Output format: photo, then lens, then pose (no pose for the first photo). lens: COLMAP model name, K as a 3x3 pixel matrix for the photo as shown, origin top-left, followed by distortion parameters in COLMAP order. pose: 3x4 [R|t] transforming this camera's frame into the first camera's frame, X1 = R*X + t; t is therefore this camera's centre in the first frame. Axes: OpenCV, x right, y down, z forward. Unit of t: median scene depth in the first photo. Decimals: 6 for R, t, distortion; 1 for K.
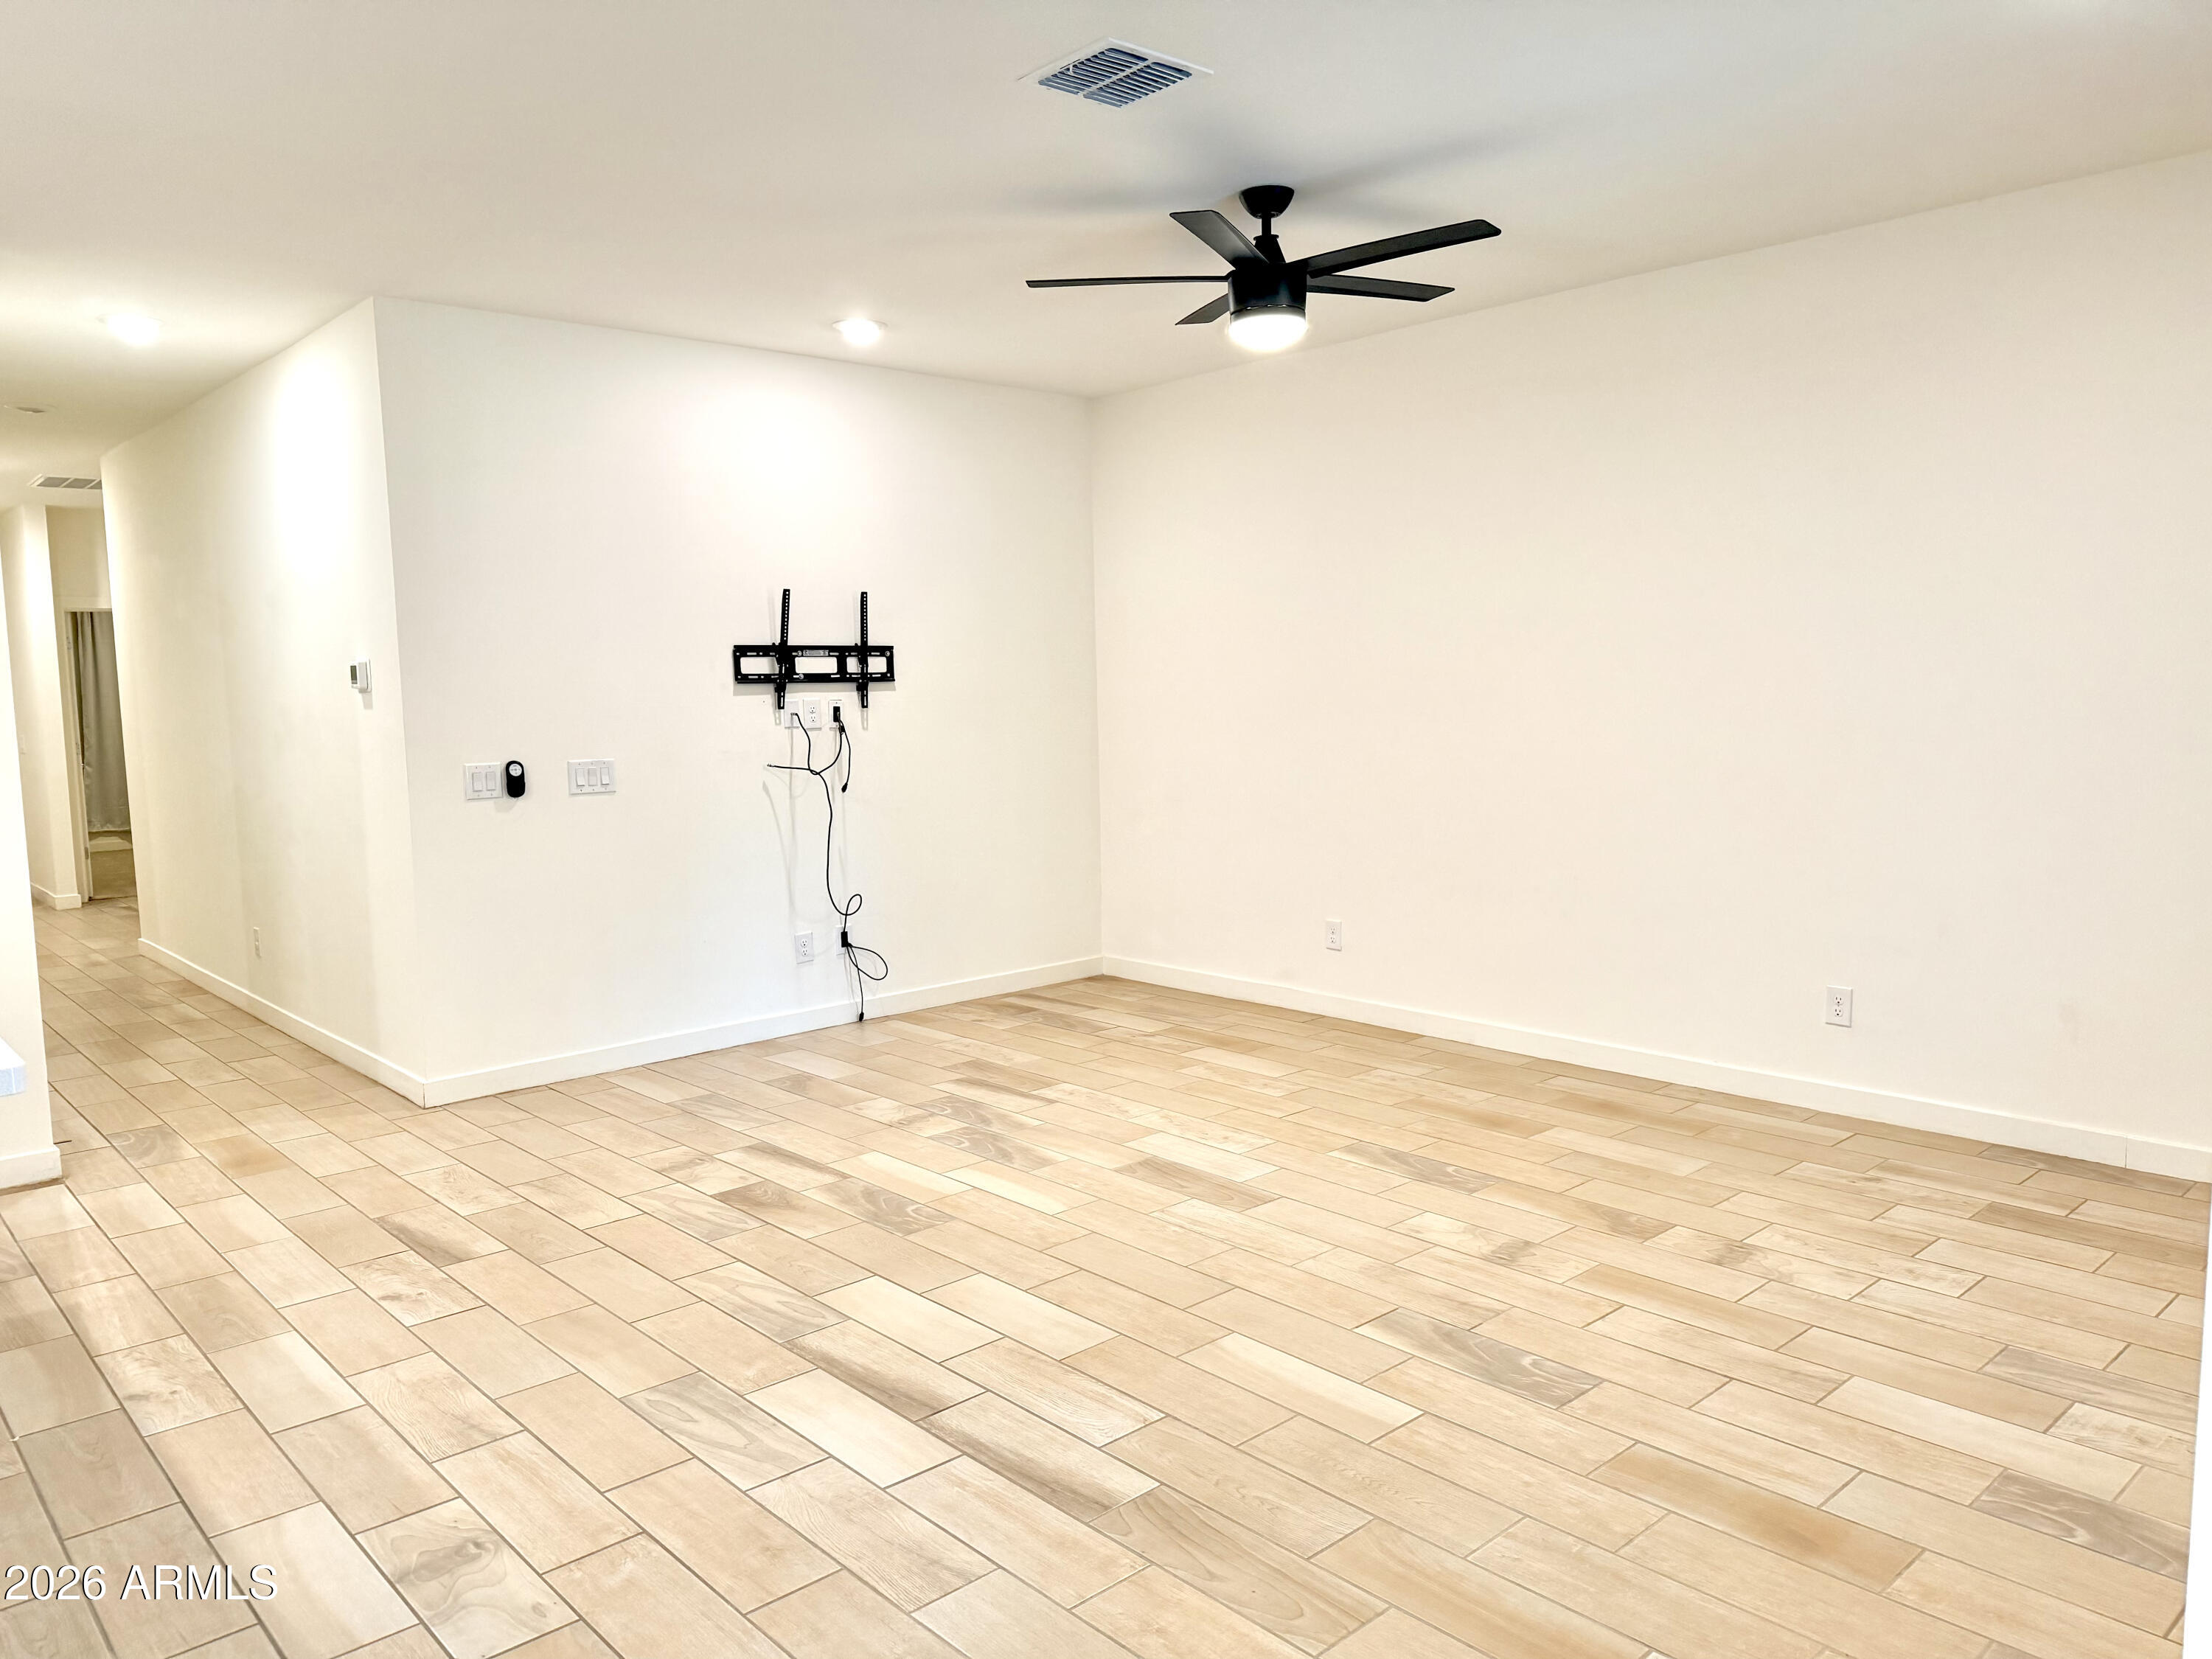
lens RADIAL K [[1545.3, 0, 1106.0], [0, 1545.3, 829.5], [0, 0, 1]] dist [0.118943, -0.193395]
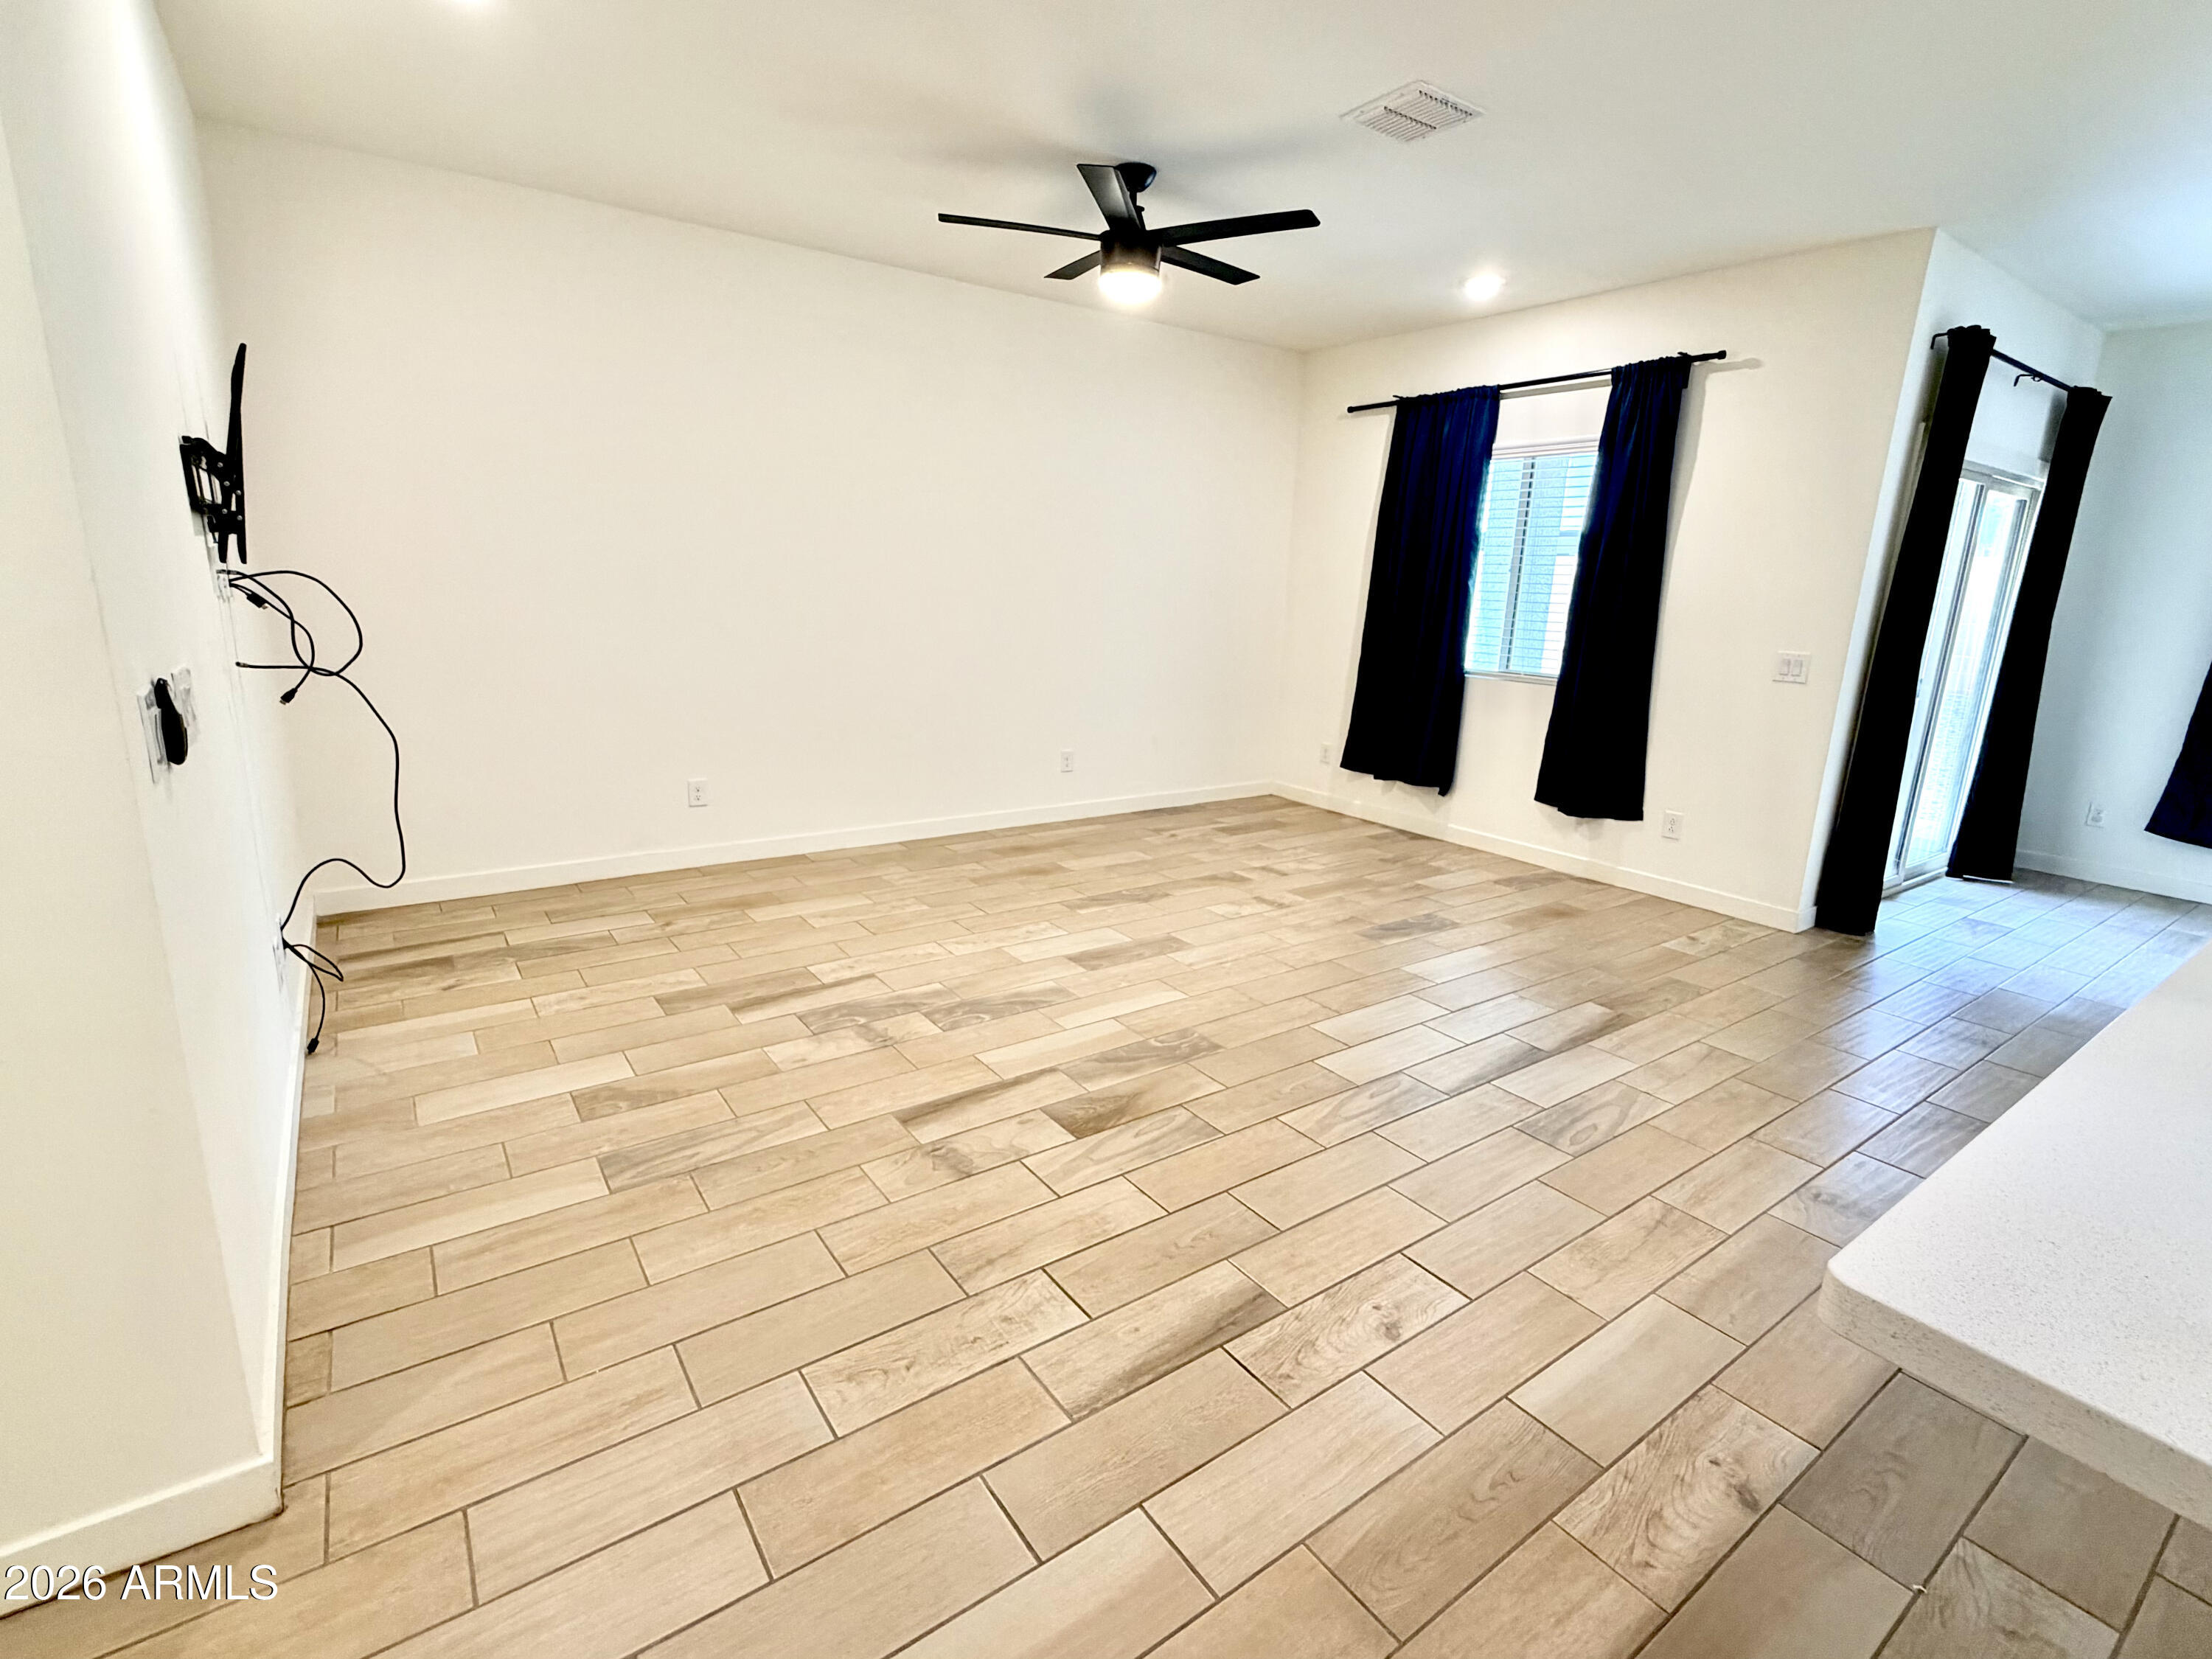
lens RADIAL K [[1033.7, 0, 1106.0], [0, 1033.7, 829.5], [0, 0, 1]] dist [0.014829, 0.000029]
pose [[0.113947, -0.210233, 0.970988, -0.812912], [0.058113, 0.977091, 0.204735, -0.061672], [-0.991786, 0.033098, 0.123554, 0.931837]]
